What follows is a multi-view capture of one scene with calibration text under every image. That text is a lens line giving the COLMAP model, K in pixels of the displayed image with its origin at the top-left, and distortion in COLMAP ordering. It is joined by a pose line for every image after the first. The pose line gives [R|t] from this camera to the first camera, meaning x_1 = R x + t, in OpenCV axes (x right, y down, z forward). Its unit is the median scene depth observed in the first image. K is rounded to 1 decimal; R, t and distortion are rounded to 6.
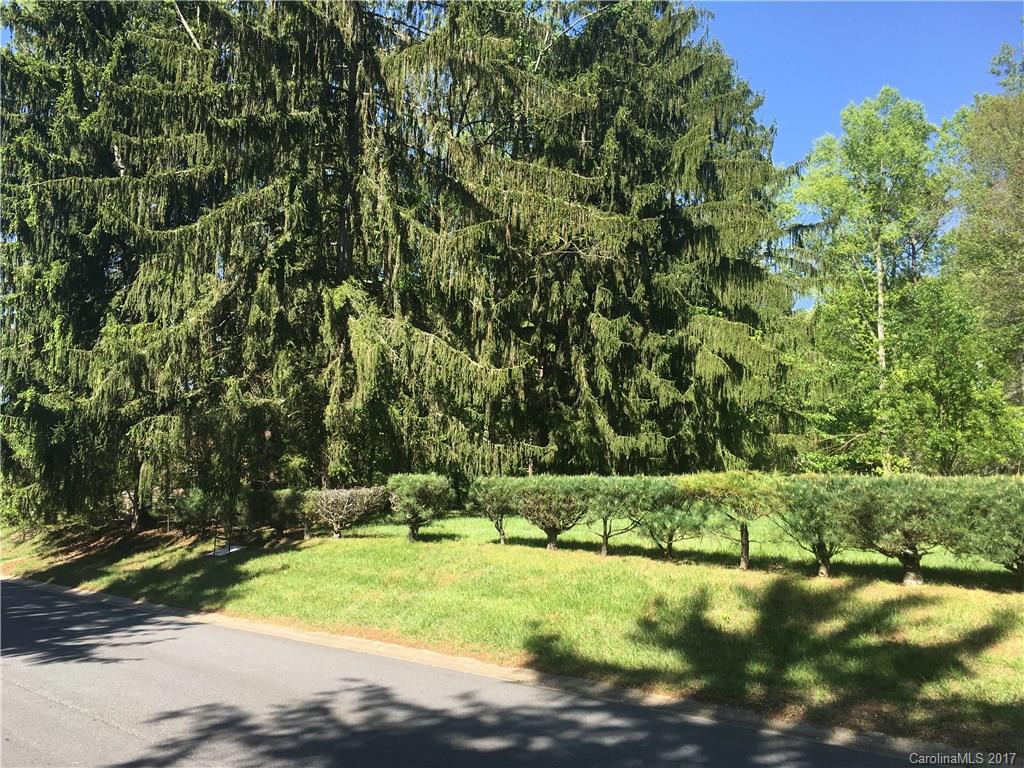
lens RADIAL K [[791.9, 0, 512.0], [0, 791.9, 384.0], [0, 0, 1]] dist [0.056331, -0.067014]
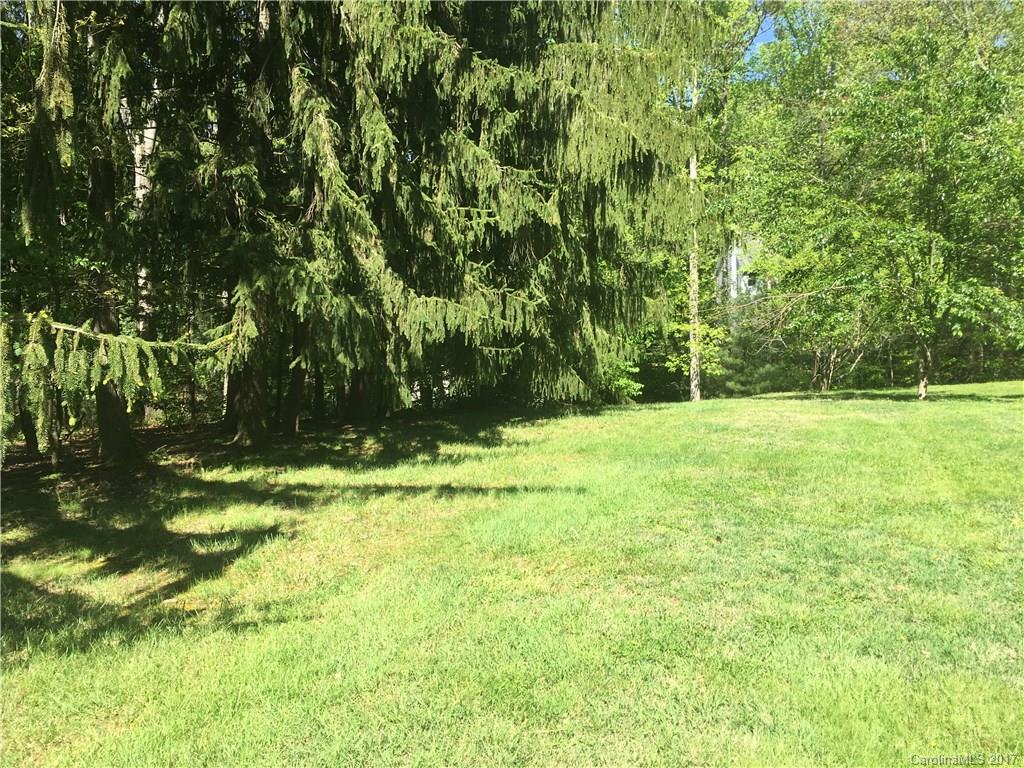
lens RADIAL K [[840.8, 0, 518.5], [0, 840.8, 400.6], [0, 0, 1]] dist [-0.000737, -0.005615]
pose [[0.943785, -0.039225, 0.328224, 0.038865], [-0.019697, 0.984497, 0.174290, 0.040507], [-0.329972, -0.170957, 0.928381, 0.556355]]
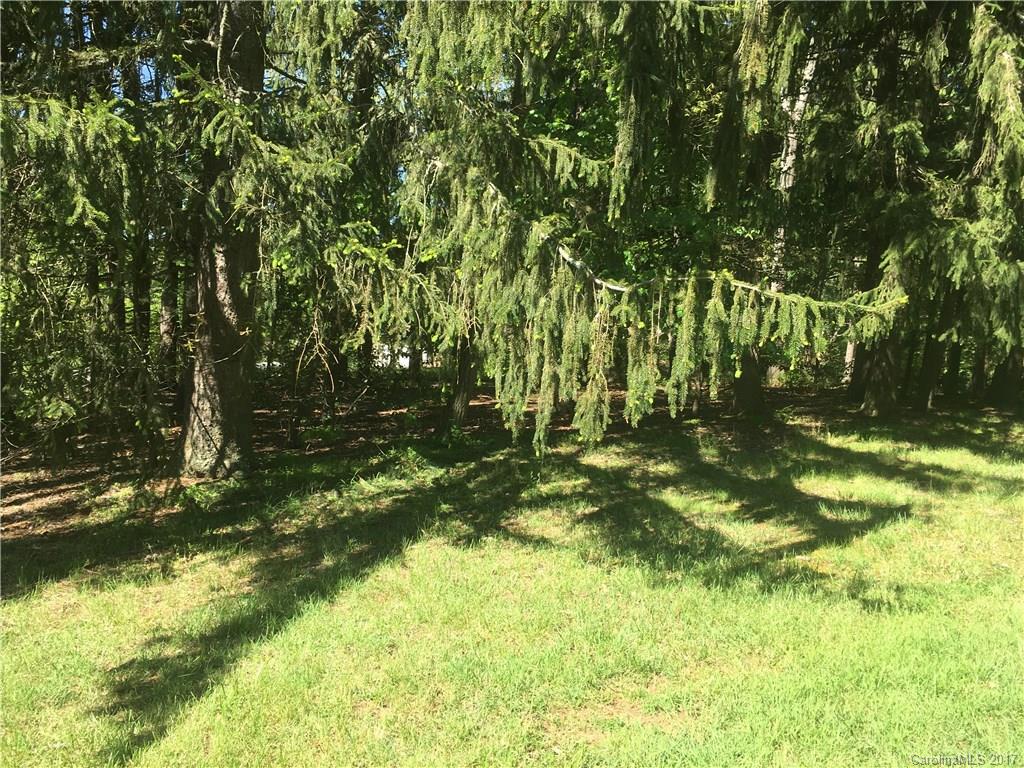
lens RADIAL K [[840.8, 0, 518.5], [0, 840.8, 400.6], [0, 0, 1]] dist [-0.000737, -0.005615]
pose [[0.932148, 0.071196, -0.355008, 0.030949], [0.008322, 0.976005, 0.217587, 0.041593], [0.361981, -0.205778, 0.909189, 0.558563]]
